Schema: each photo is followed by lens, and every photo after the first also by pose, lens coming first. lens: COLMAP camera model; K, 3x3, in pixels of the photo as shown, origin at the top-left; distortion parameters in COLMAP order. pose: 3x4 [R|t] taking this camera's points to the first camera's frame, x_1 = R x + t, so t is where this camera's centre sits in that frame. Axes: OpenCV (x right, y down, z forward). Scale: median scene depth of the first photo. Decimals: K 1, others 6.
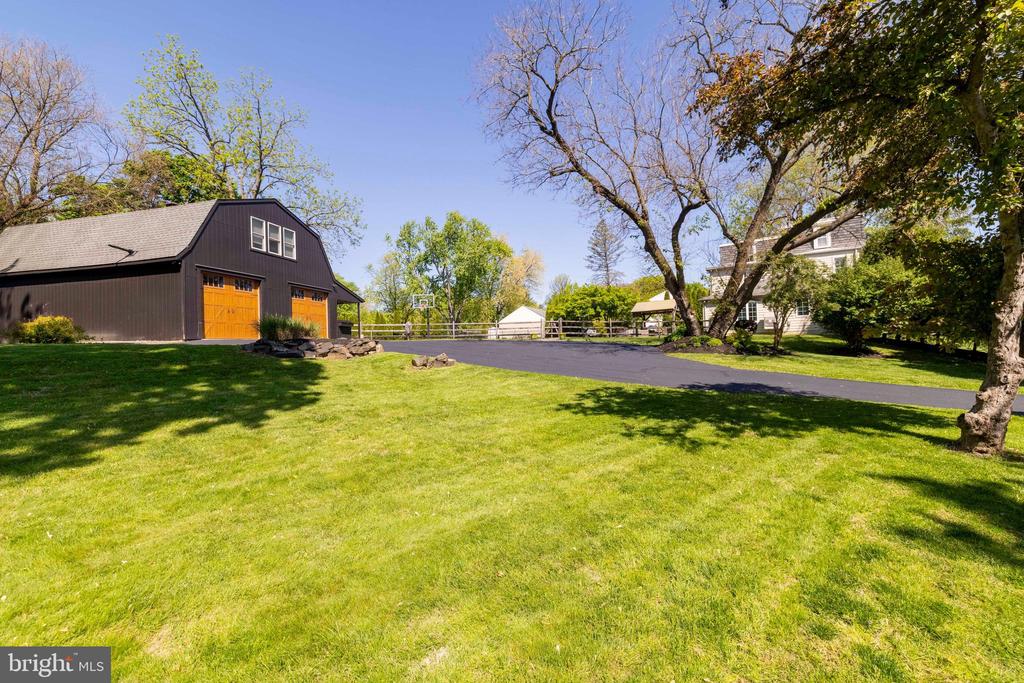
lens RADIAL K [[432.5, 0, 512.0], [0, 432.5, 341.5], [0, 0, 1]] dist [0.000210, -0.000013]
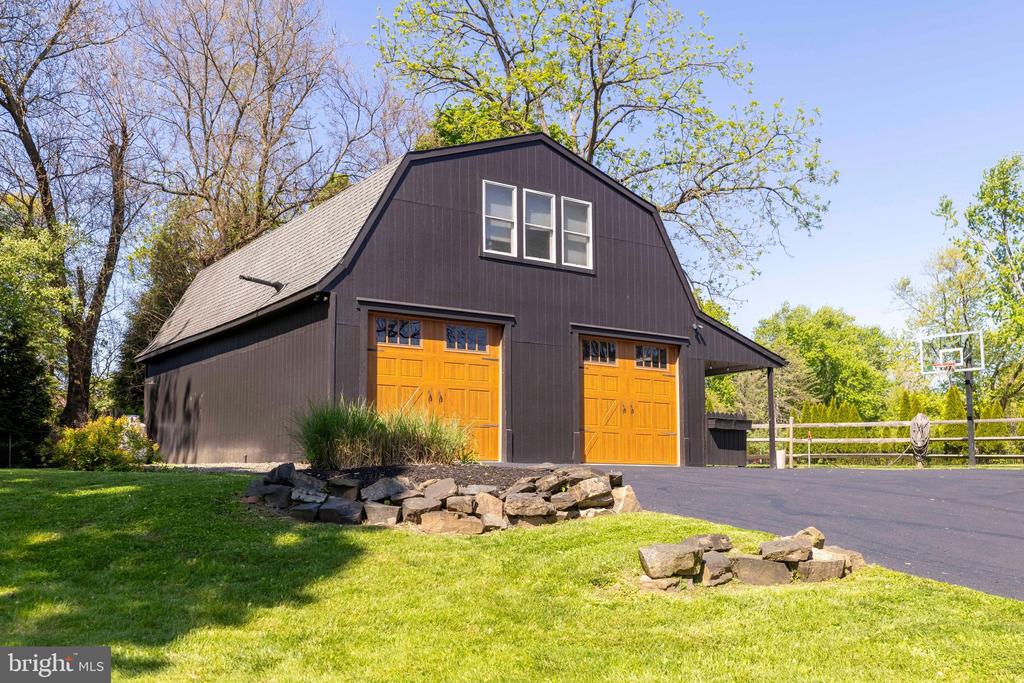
lens RADIAL K [[983.9, 0, 511.4], [0, 983.9, 412.1], [0, 0, 1]] dist [0.004667, 0.016260]
pose [[0.748722, -0.020490, -0.662568, 0.066063], [-0.013941, 0.998814, -0.046643, -0.008257], [0.662738, 0.044159, 0.747548, 0.260413]]
